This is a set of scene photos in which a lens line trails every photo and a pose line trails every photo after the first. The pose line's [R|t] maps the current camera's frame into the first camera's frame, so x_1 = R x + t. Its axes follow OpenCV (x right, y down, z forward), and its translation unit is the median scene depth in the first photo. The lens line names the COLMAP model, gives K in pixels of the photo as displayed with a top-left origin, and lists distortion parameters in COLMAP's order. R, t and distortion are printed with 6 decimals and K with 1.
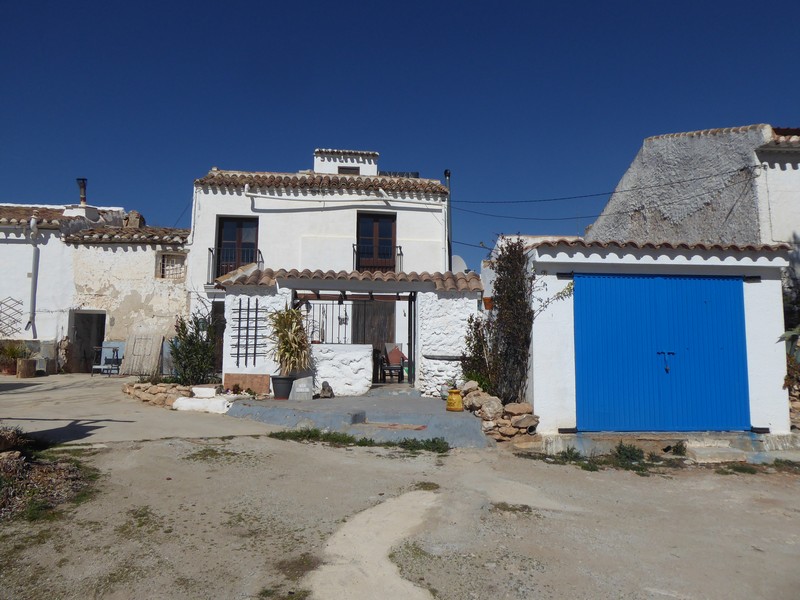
lens RADIAL K [[566.5, 0, 400.0], [0, 566.5, 300.0], [0, 0, 1]] dist [-0.022910, 0.002748]
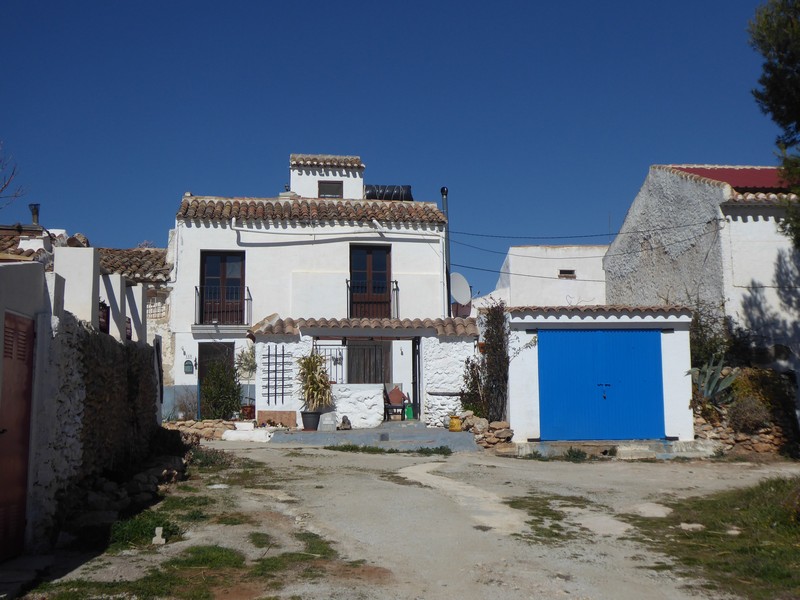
lens RADIAL K [[1013.0, 0, 400.0], [0, 1013.0, 300.0], [0, 0, 1]] dist [-0.007013, -0.021188]
pose [[0.999041, -0.013656, 0.041606, -0.099161], [0.014098, 0.999847, -0.010335, -0.069966], [-0.041458, 0.010912, 0.999081, -1.066853]]
